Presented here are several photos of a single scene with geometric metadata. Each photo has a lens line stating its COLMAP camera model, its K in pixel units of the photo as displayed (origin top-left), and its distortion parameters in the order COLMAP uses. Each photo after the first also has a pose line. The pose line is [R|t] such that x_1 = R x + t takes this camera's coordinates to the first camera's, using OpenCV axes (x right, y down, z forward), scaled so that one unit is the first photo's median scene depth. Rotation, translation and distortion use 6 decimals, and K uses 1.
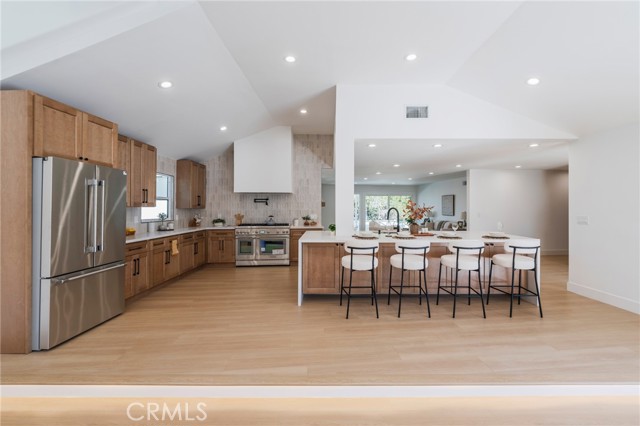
lens RADIAL K [[261.6, 0, 329.4], [0, 261.6, 203.7], [0, 0, 1]] dist [-0.000695, -0.000089]
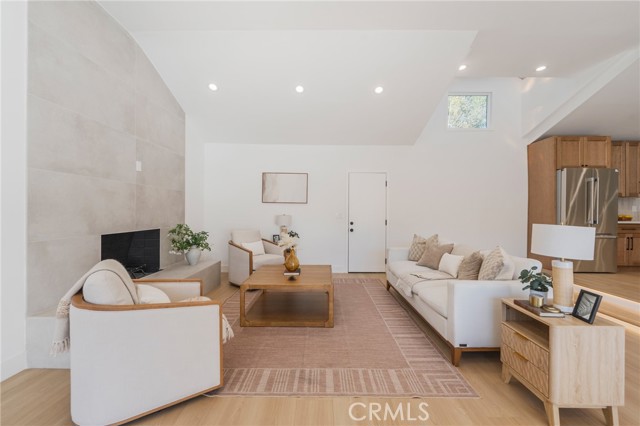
lens RADIAL K [[261.6, 0, 319.4], [0, 261.6, 213.3], [0, 0, 1]] dist [-0.000695, -0.000089]
pose [[0.002246, 0.005856, -0.999980, 0.431756], [0.013526, 0.999891, 0.005886, 0.057446], [0.999906, -0.013539, 0.002166, -0.413850]]
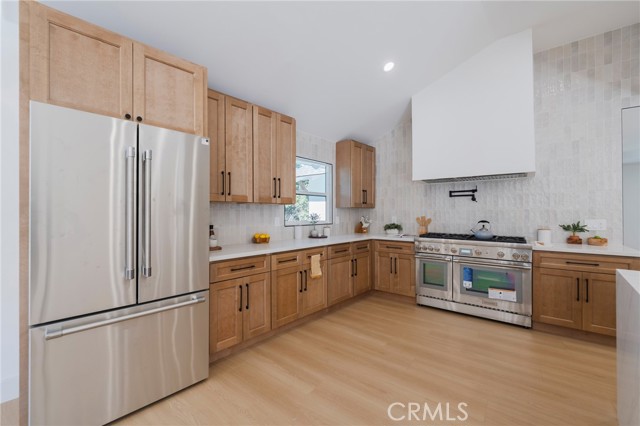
lens RADIAL K [[261.6, 0, 318.3], [0, 261.6, 209.6], [0, 0, 1]] dist [-0.000695, -0.000089]
pose [[0.726029, -0.007319, -0.687625, -0.148289], [0.012159, 0.999924, 0.002195, 0.027018], [0.687557, -0.009955, 0.726062, 0.565391]]
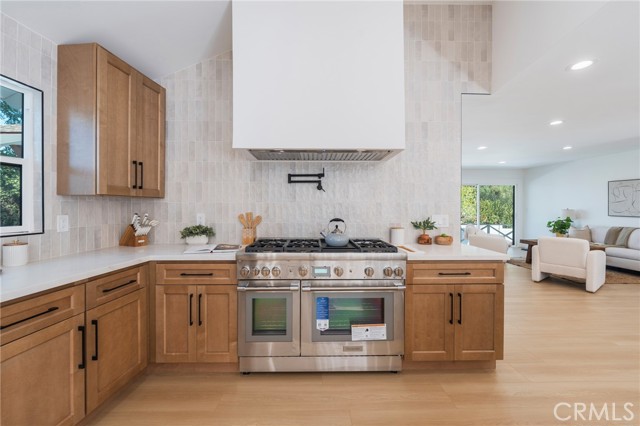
lens RADIAL K [[261.6, 0, 321.8], [0, 261.6, 207.4], [0, 0, 1]] dist [-0.000695, -0.000089]
pose [[0.997218, 0.001750, -0.074526, -0.314312], [-0.000199, 0.999783, 0.020810, 0.033789], [0.074546, -0.020737, 0.997002, 0.932136]]
